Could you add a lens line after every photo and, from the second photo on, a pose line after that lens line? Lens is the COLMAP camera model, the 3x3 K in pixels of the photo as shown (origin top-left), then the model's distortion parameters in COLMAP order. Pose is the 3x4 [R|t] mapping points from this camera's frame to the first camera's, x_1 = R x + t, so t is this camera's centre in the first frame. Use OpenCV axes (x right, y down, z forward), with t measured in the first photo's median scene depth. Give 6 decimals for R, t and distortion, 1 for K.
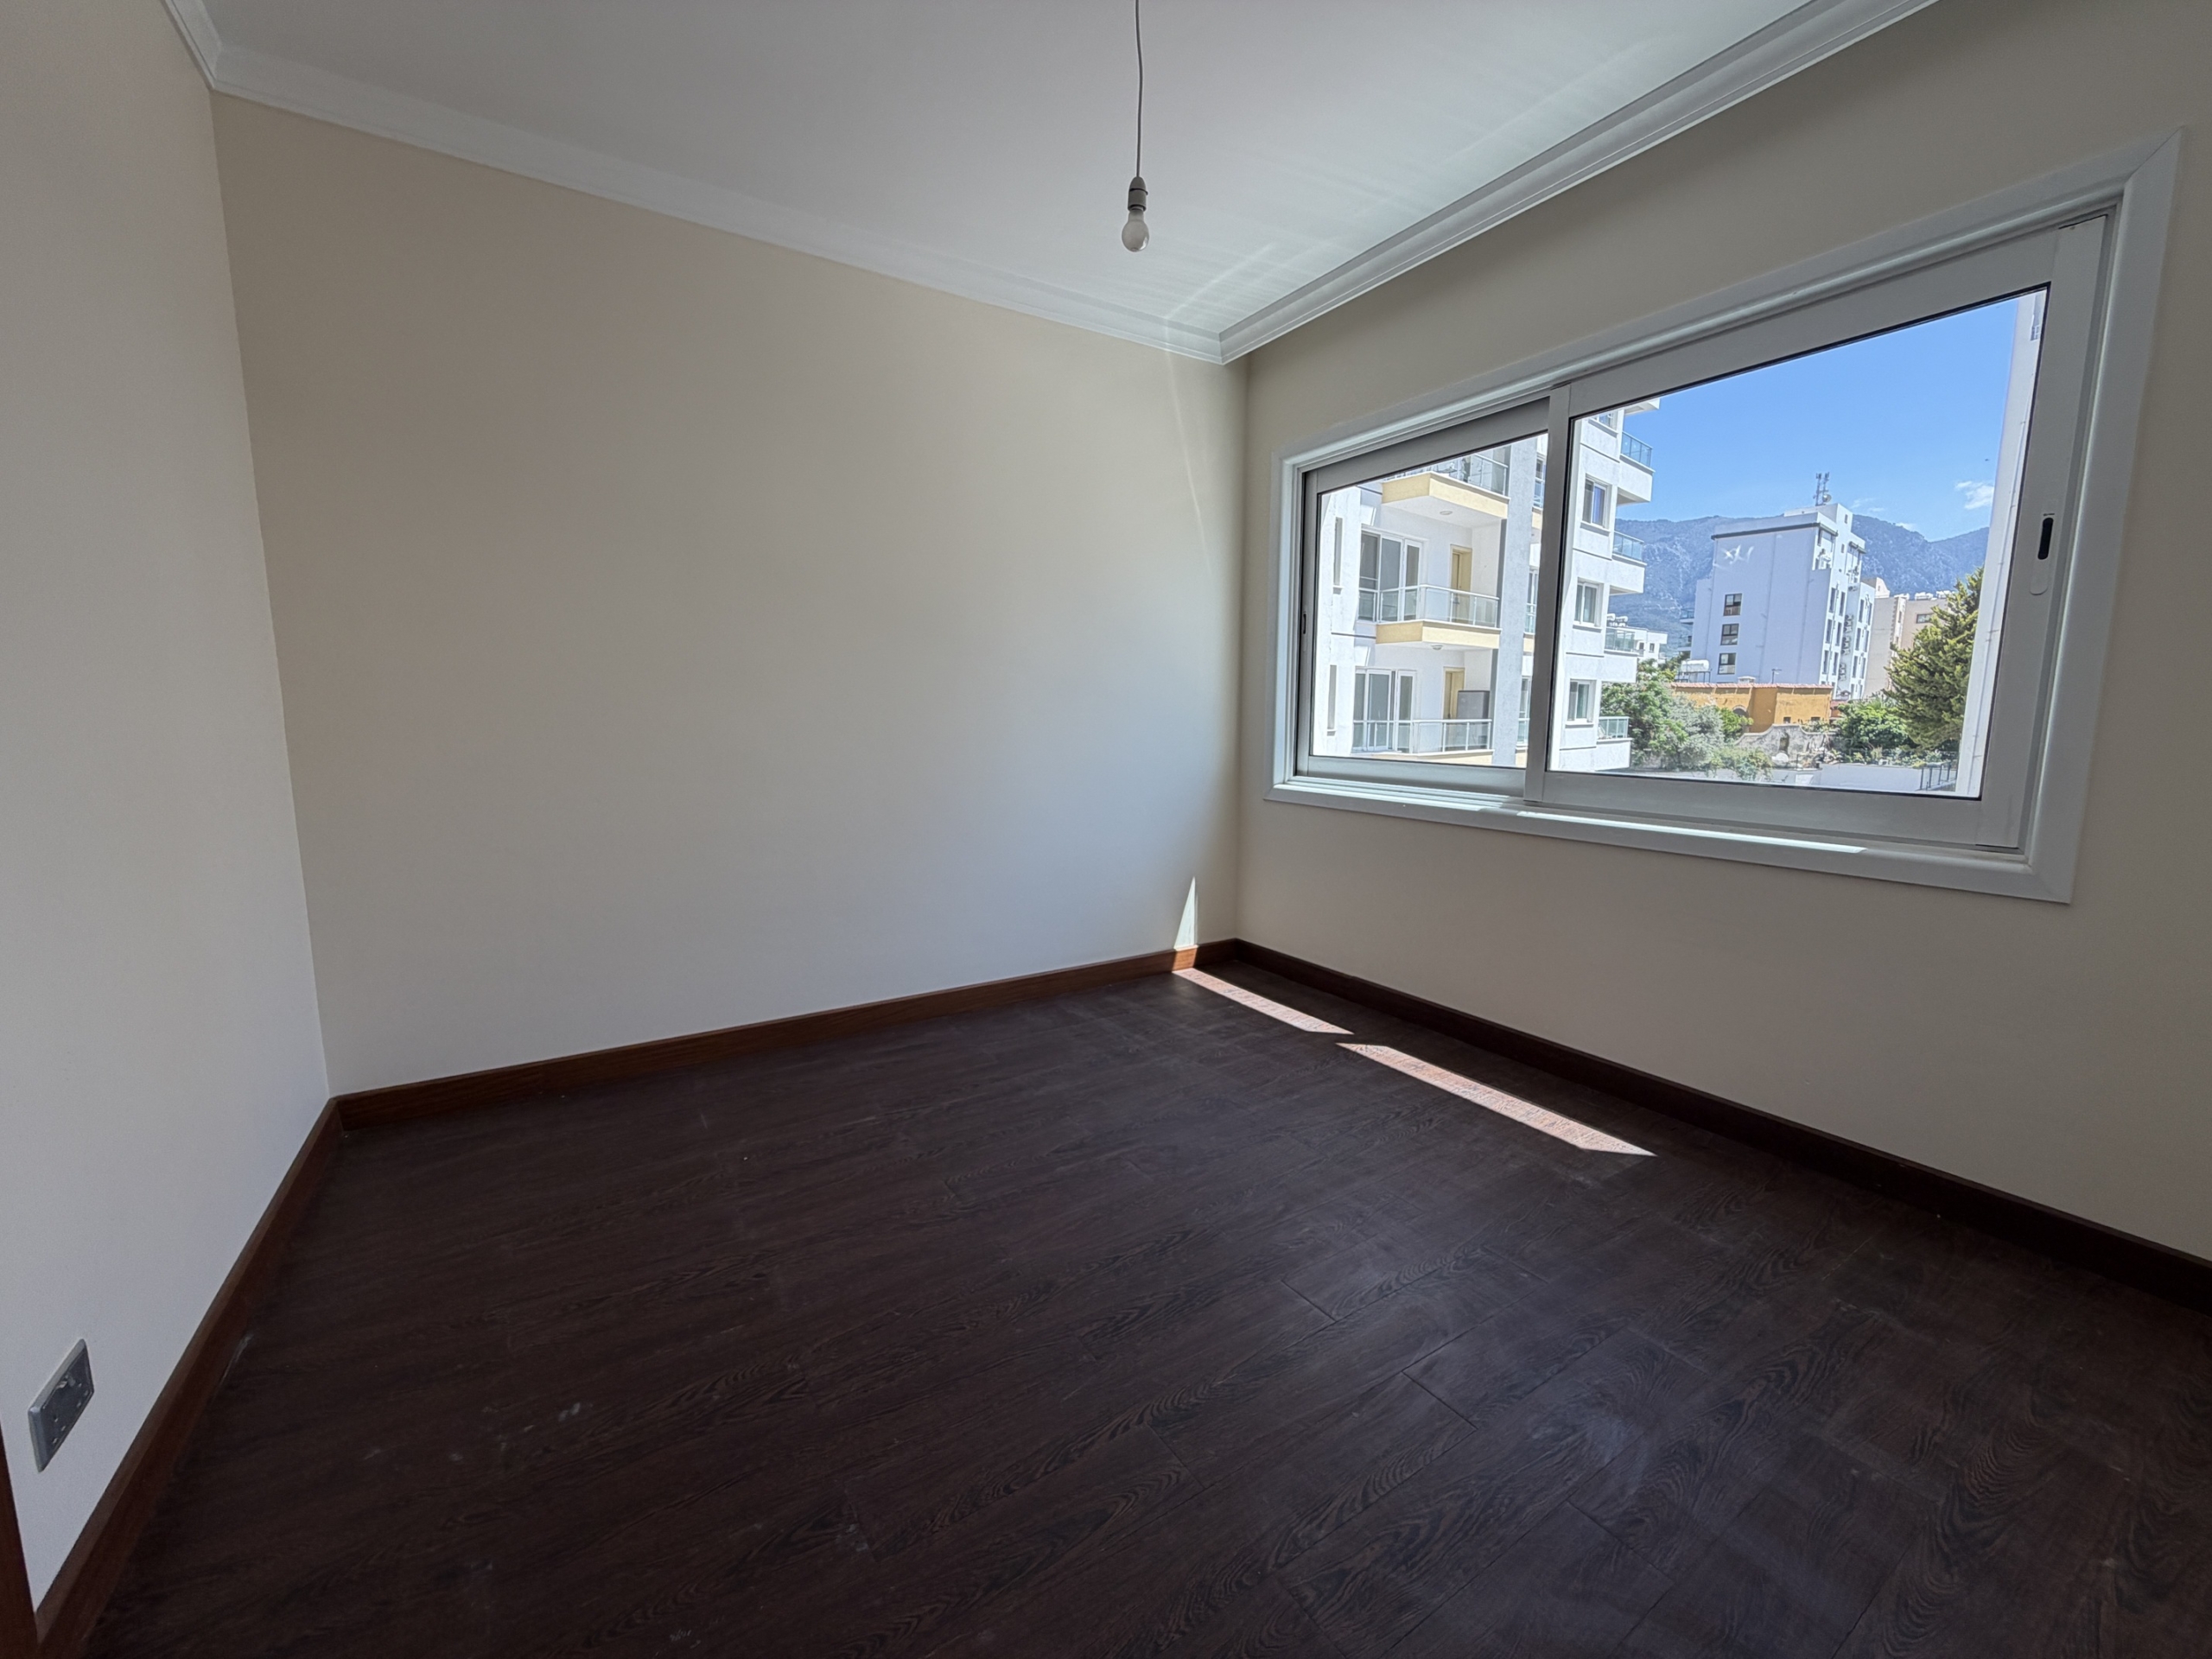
lens RADIAL K [[883.3, 0, 1096.8], [0, 883.3, 824.4], [0, 0, 1]] dist [0.001412, -0.000313]
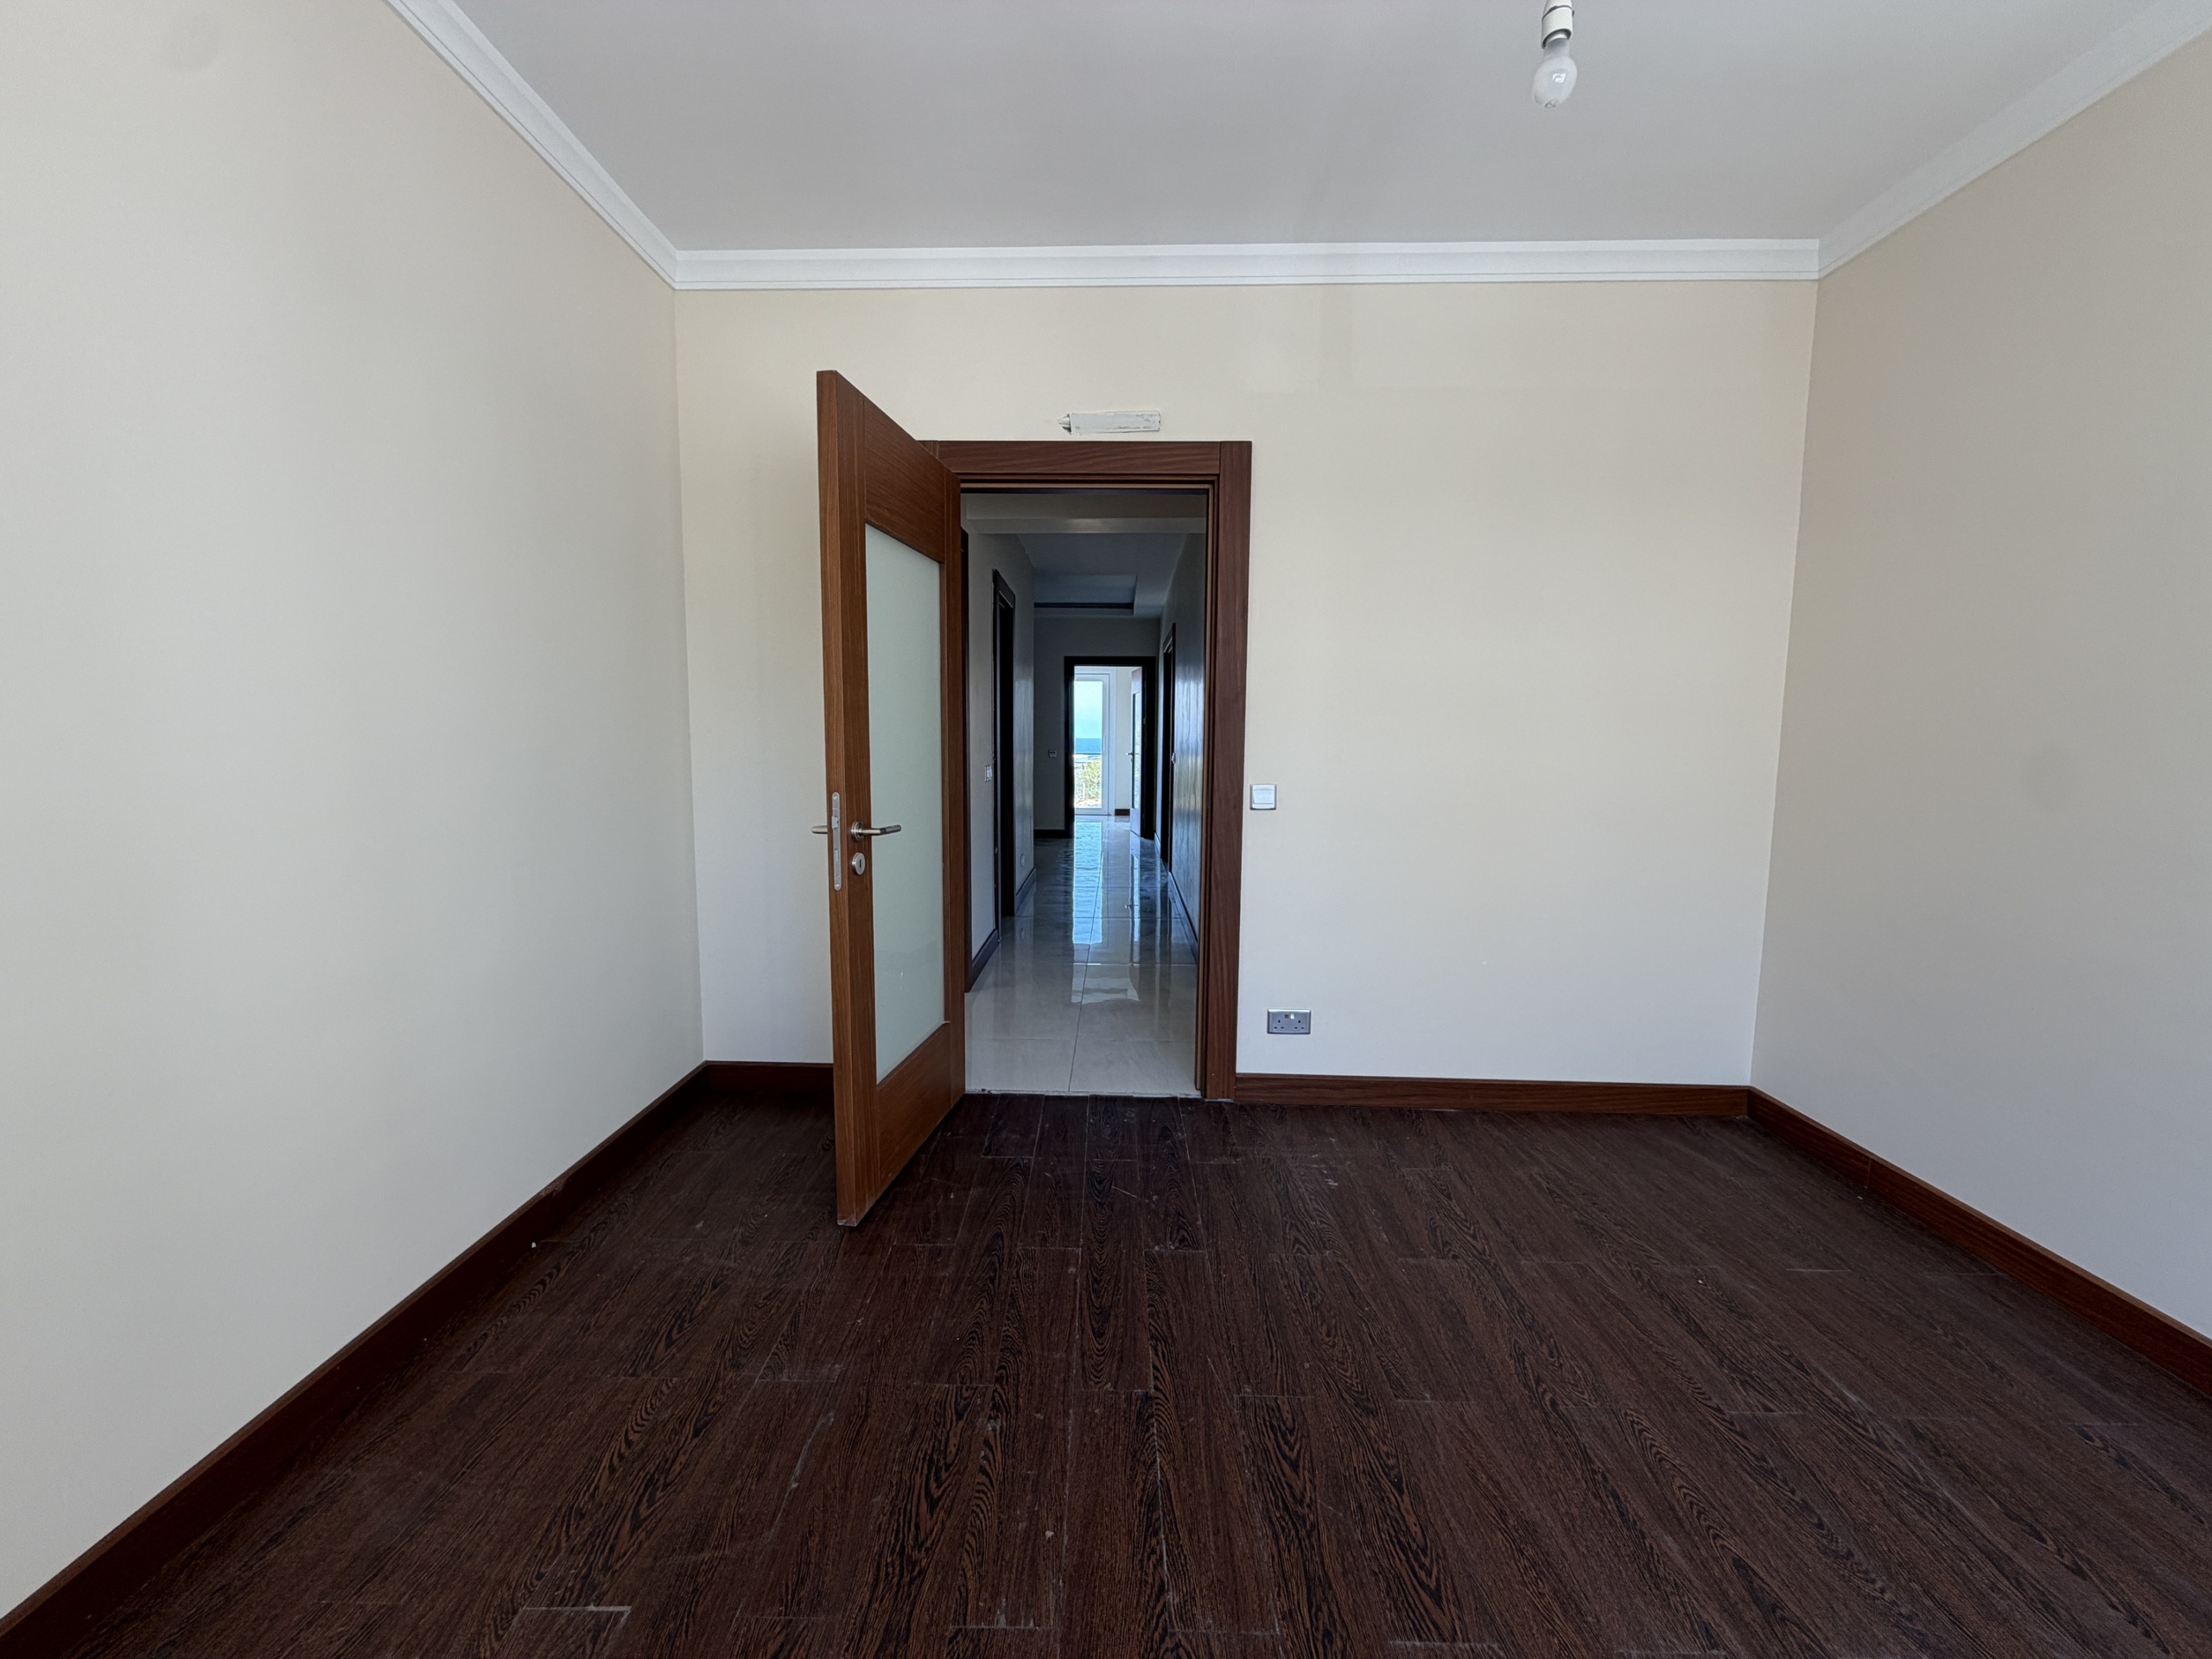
lens RADIAL K [[883.3, 0, 1103.9], [0, 883.3, 825.7], [0, 0, 1]] dist [0.001412, -0.000313]
pose [[-0.543096, 0.078038, -0.836036, 0.611014], [-0.116334, 0.979076, 0.166962, -0.139504], [0.831573, 0.187936, -0.522654, 0.867026]]
